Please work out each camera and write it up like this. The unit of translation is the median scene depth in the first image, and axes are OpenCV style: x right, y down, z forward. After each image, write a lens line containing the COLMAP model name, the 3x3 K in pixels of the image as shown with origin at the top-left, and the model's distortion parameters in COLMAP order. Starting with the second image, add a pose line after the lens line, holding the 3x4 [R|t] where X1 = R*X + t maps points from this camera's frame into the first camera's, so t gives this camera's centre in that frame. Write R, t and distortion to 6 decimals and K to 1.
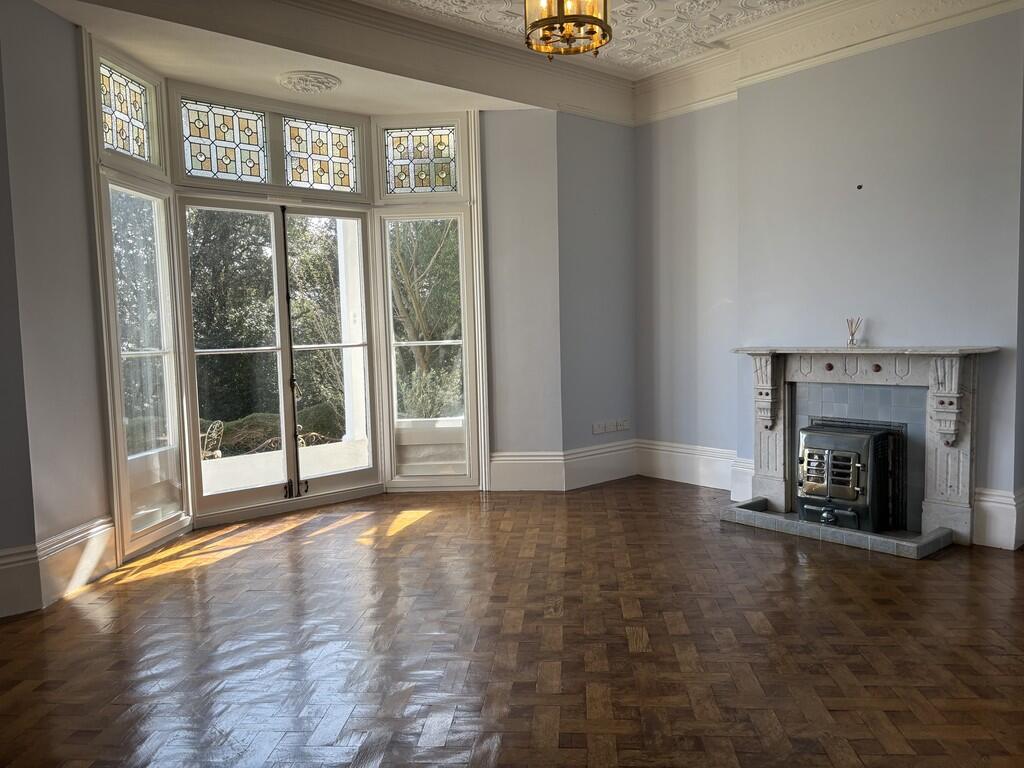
lens RADIAL K [[777.3, 0, 512.0], [0, 777.3, 384.0], [0, 0, 1]] dist [0.092209, -0.110679]
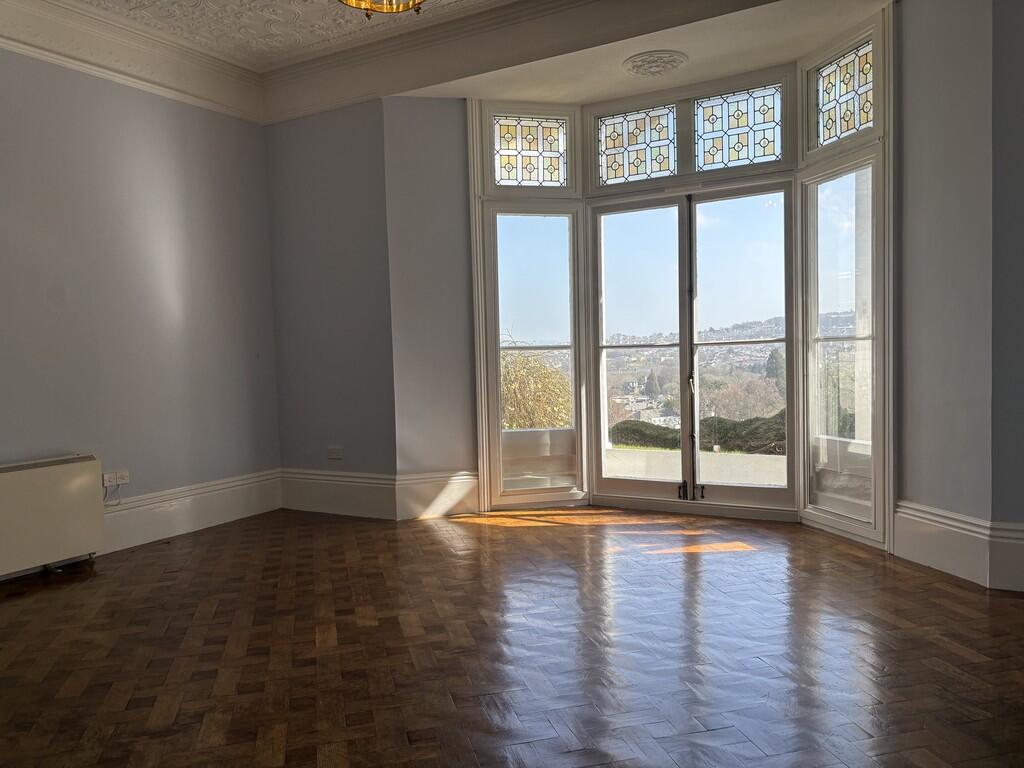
lens RADIAL K [[814.5, 0, 512.0], [0, 814.5, 384.0], [0, 0, 1]] dist [0.051416, -0.001964]
pose [[0.316382, 0.062531, -0.946569, 0.593727], [-0.050107, 0.997534, 0.049150, -0.034682], [0.947308, 0.031879, 0.318735, 0.480023]]
